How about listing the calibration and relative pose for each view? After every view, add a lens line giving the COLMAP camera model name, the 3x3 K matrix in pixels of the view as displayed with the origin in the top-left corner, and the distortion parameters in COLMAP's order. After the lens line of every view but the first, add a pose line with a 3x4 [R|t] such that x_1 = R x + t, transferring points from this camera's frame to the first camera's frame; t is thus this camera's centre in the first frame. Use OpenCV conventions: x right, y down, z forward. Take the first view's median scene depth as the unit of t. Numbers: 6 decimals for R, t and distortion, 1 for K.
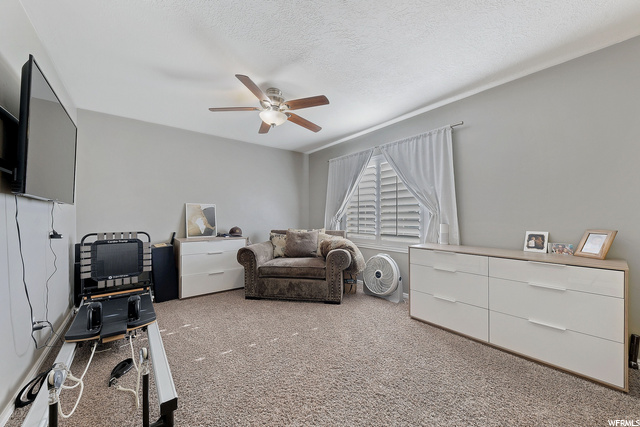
lens RADIAL K [[239.7, 0, 320.3], [0, 239.7, 216.6], [0, 0, 1]] dist [0.001028, -0.000088]
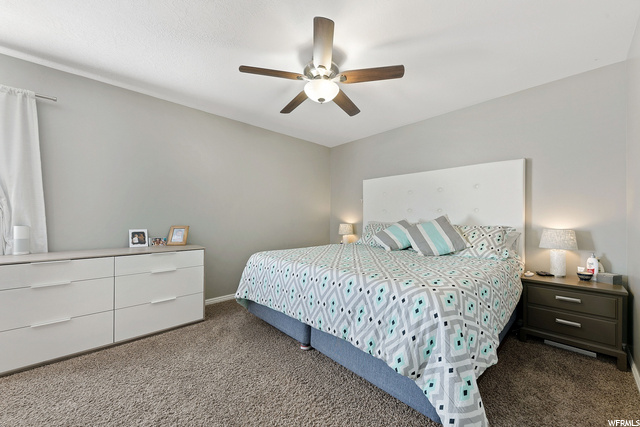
lens RADIAL K [[239.7, 0, 319.5], [0, 239.7, 216.3], [0, 0, 1]] dist [0.001028, -0.000088]
pose [[-0.075841, 0.008552, 0.997083, -0.334135], [-0.008221, 0.999924, -0.009202, 0.002224], [-0.997086, -0.008894, -0.075765, 0.214032]]
